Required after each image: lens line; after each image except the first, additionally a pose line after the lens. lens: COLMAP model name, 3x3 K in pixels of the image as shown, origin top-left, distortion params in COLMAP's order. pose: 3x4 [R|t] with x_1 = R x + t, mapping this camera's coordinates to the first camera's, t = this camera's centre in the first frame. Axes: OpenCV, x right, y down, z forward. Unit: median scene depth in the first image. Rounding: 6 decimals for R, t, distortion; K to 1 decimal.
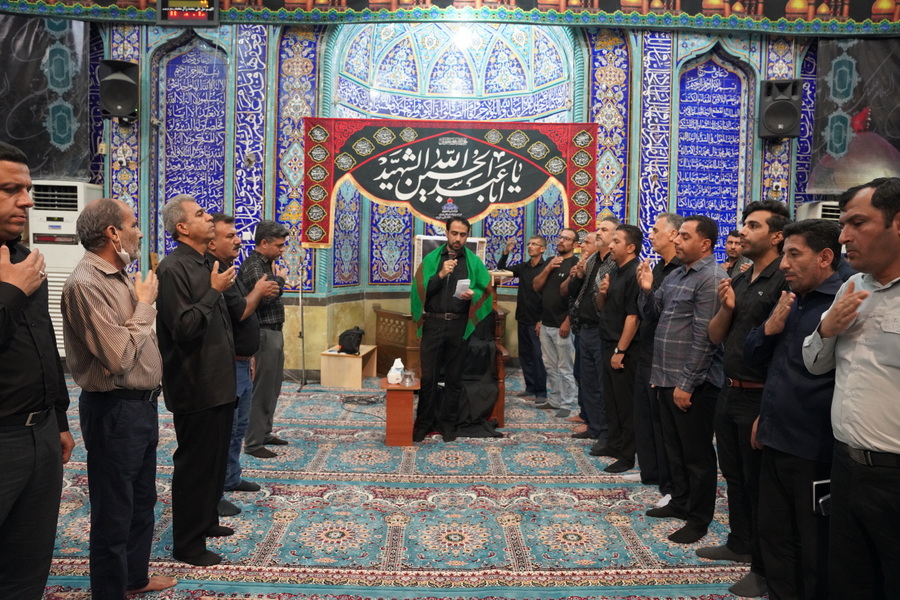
lens RADIAL K [[622.6, 0, 448.7], [0, 622.6, 297.4], [0, 0, 1]] dist [-0.174590, 0.136746]
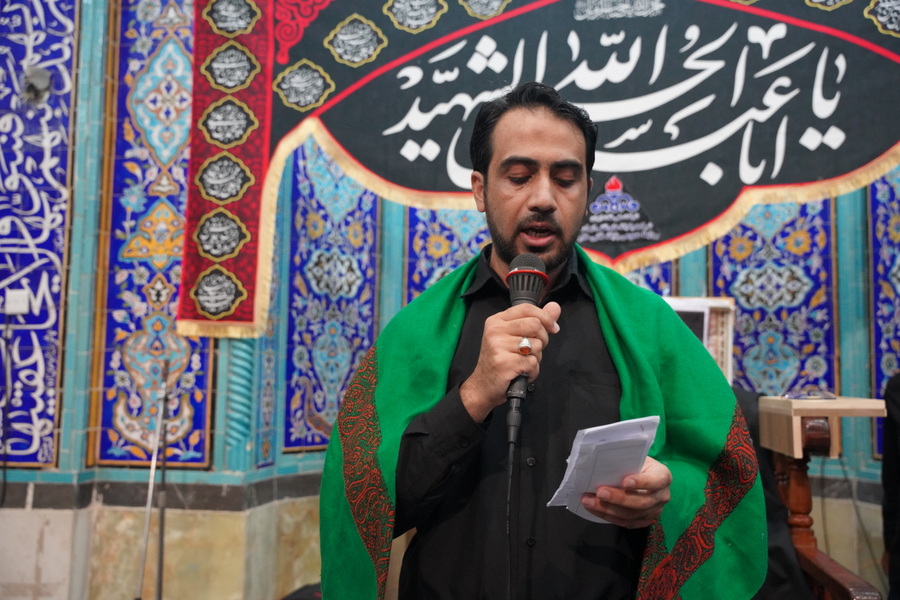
lens RADIAL K [[937.8, 0, 450.0], [0, 937.8, 300.0], [0, 0, 1]] dist [-0.048302, 0.205327]
pose [[0.983220, -0.024380, -0.180787, 0.004808], [-0.006153, 0.986033, -0.166437, -0.014974], [0.182319, 0.164757, 0.969337, 0.524338]]
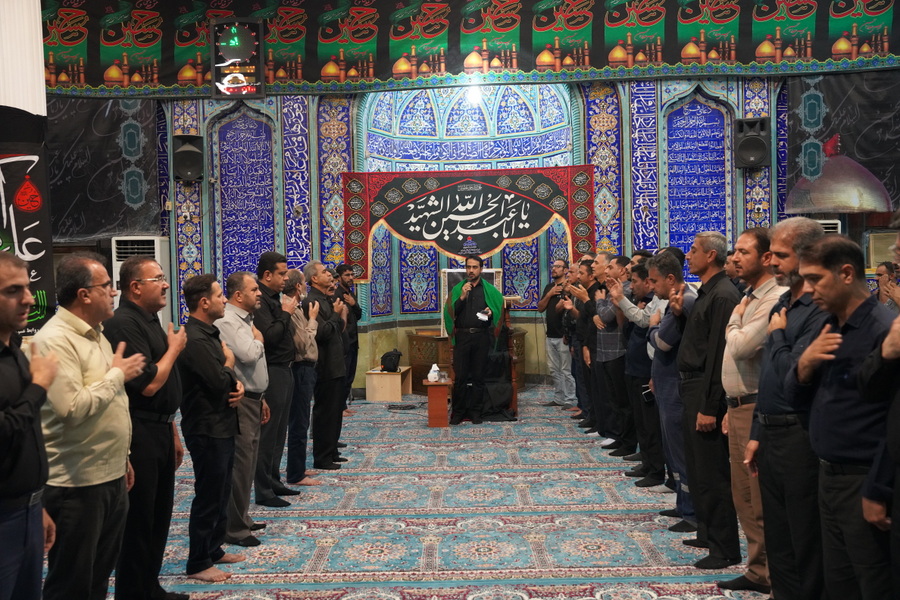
lens RADIAL K [[902.4, 0, 450.0], [0, 902.4, 300.0], [0, 0, 1]] dist [-0.007106, -0.001986]
pose [[0.998349, -0.046143, -0.034214, 0.018596], [0.044646, 0.998065, -0.043283, 0.033633], [0.036145, 0.041684, 0.998477, -0.712626]]
